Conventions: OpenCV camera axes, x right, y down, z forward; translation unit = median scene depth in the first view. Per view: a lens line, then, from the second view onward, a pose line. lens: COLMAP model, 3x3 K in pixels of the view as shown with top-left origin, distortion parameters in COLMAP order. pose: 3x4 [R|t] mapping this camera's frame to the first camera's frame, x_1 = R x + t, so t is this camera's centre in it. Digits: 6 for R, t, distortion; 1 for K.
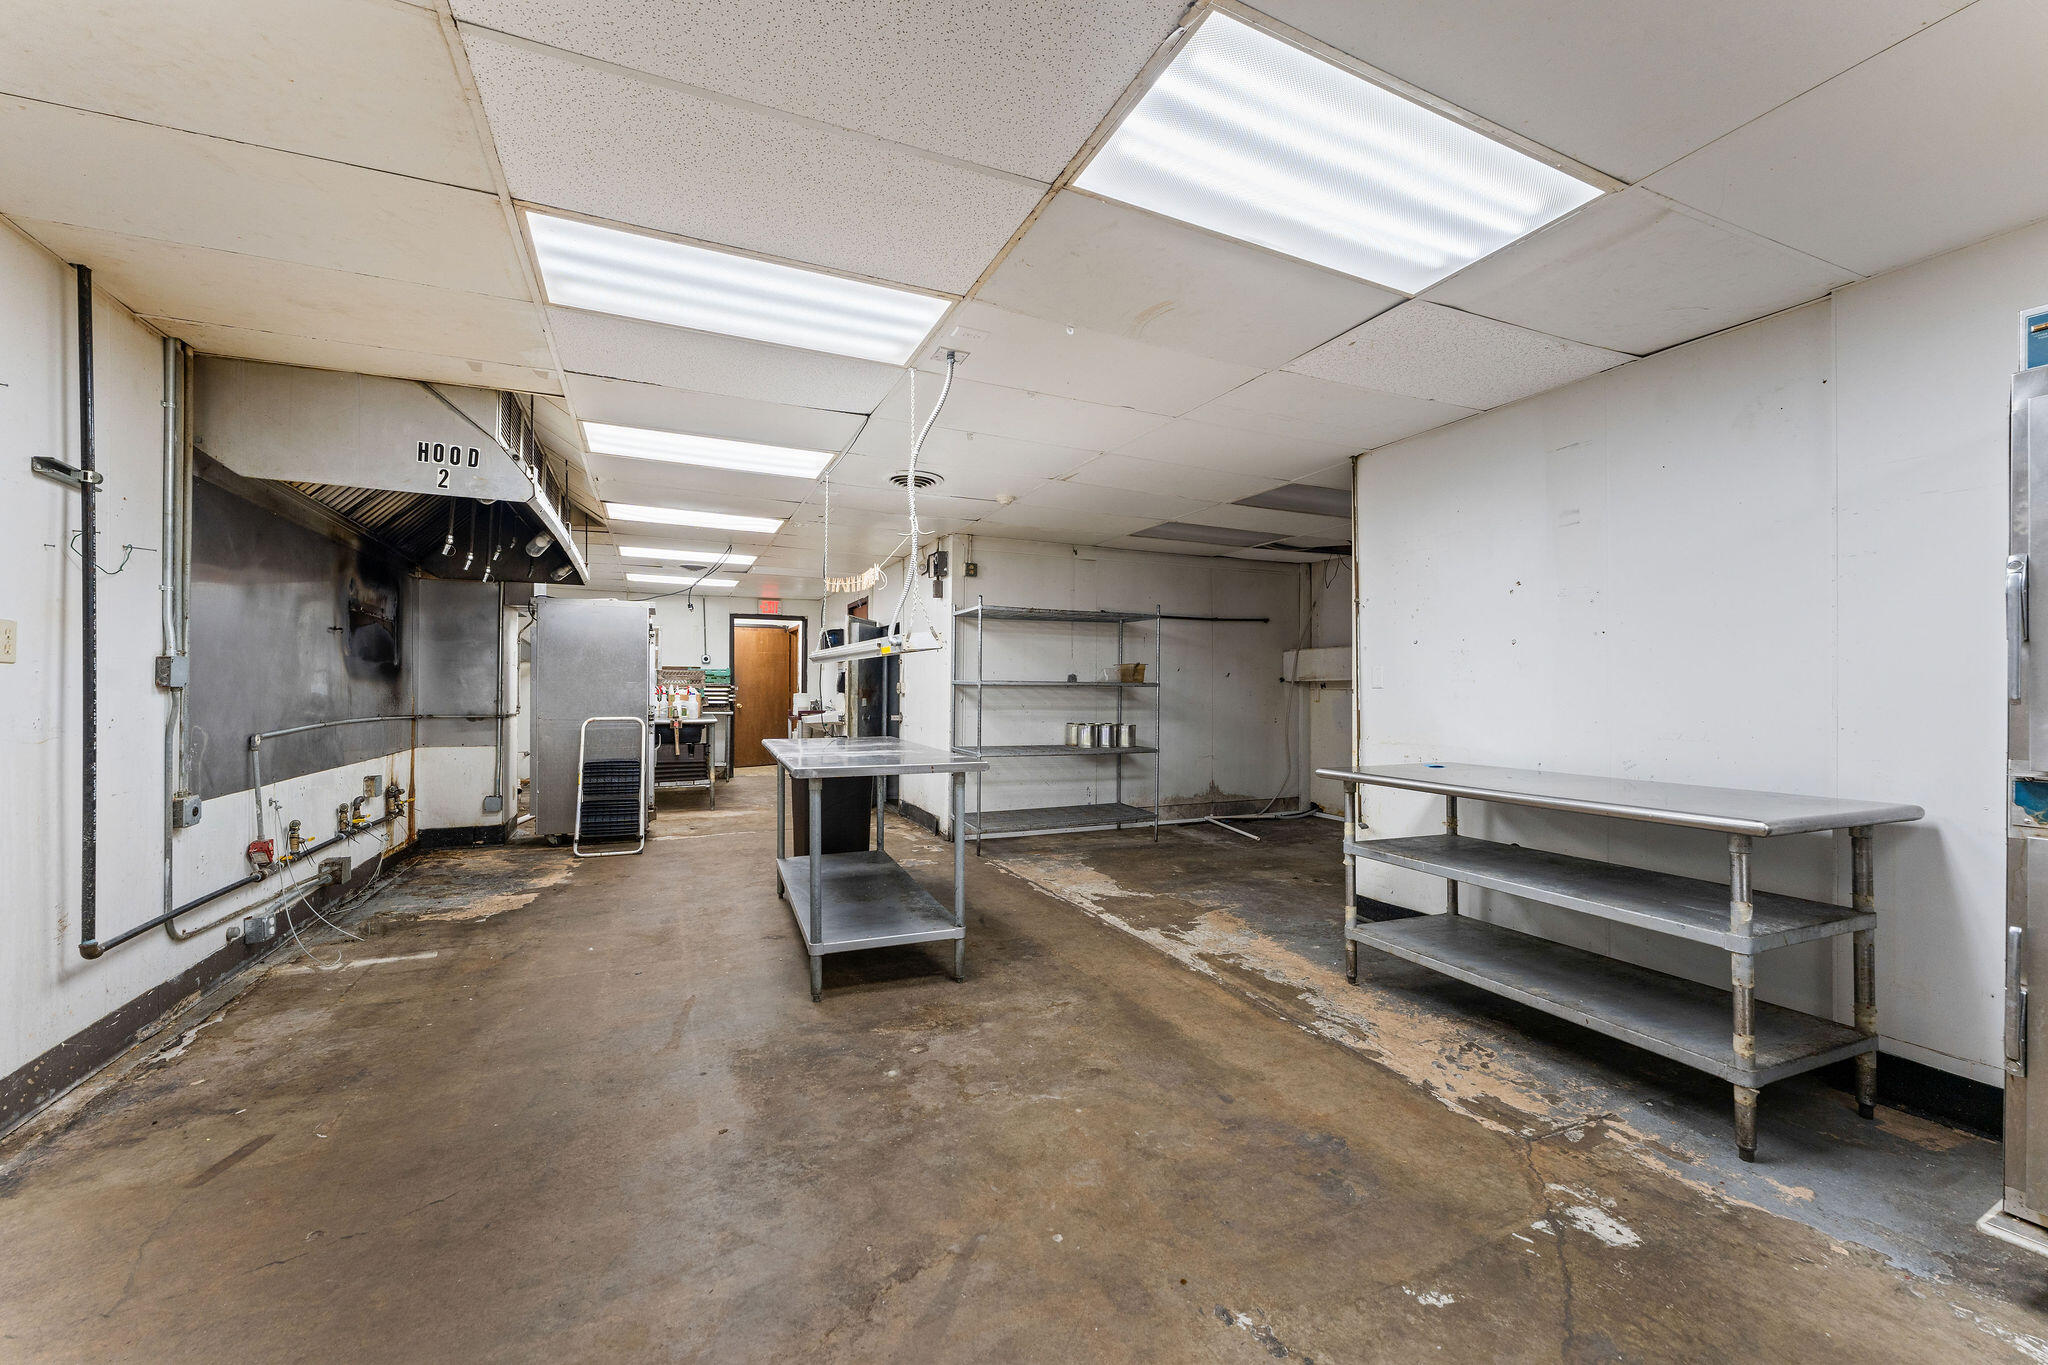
lens RADIAL K [[813.5, 0, 1024.0], [0, 813.5, 682.5], [0, 0, 1]] dist [0.002112, 0.000021]
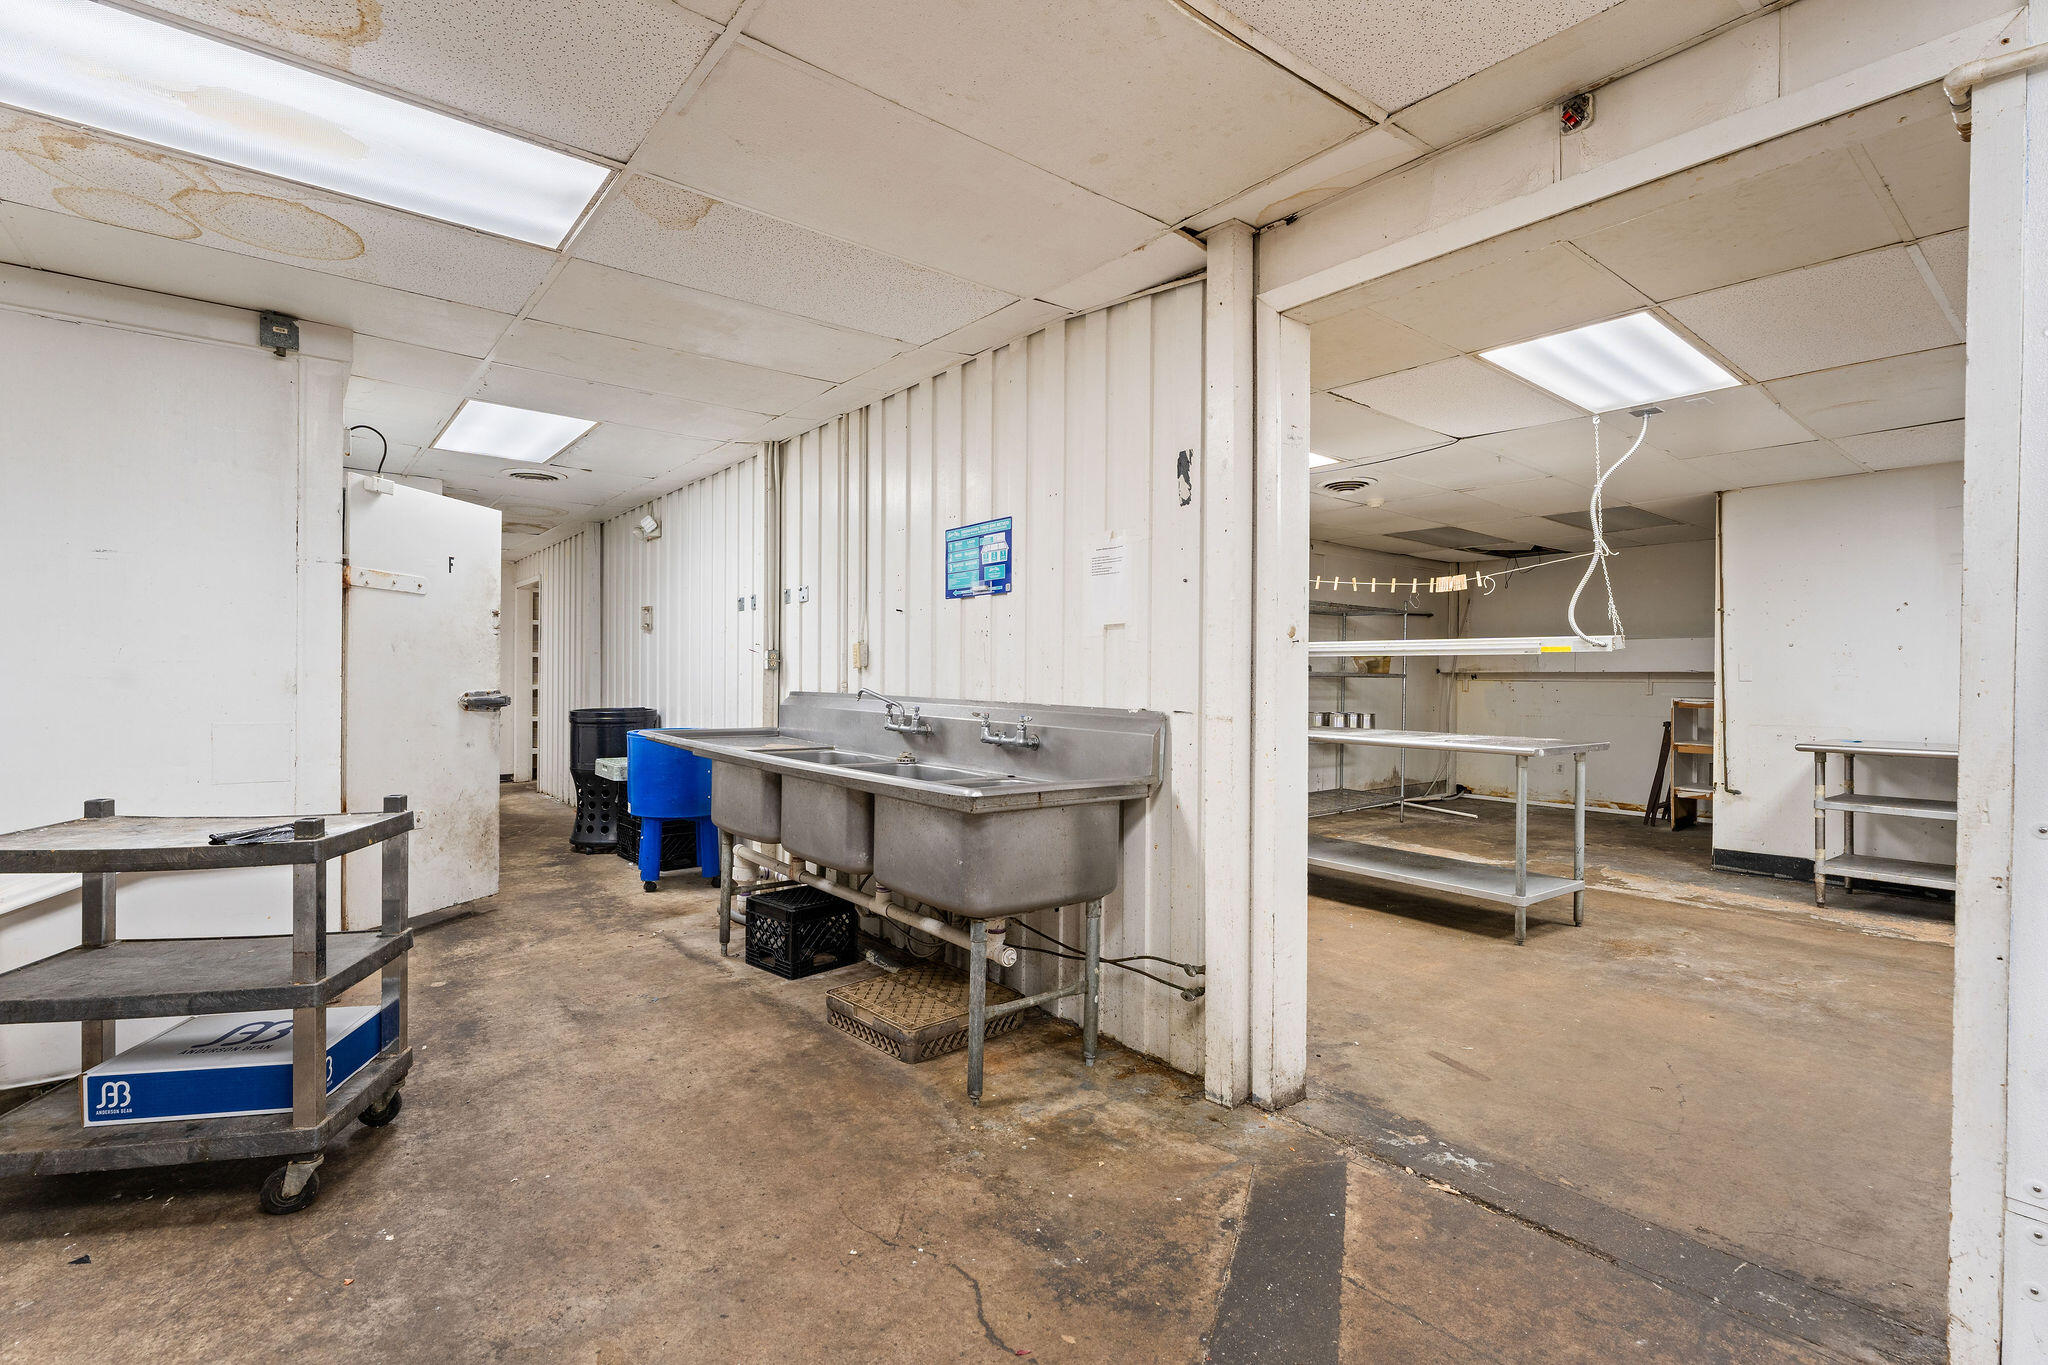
lens RADIAL K [[940.4, 0, 1024.0], [0, 940.4, 682.5], [0, 0, 1]] dist [-0.001631, -0.000304]
pose [[0.965220, 0.001515, 0.261433, -0.970618], [-0.005289, 0.999892, 0.013732, -0.004170], [-0.261384, -0.014637, 0.965124, -0.091461]]
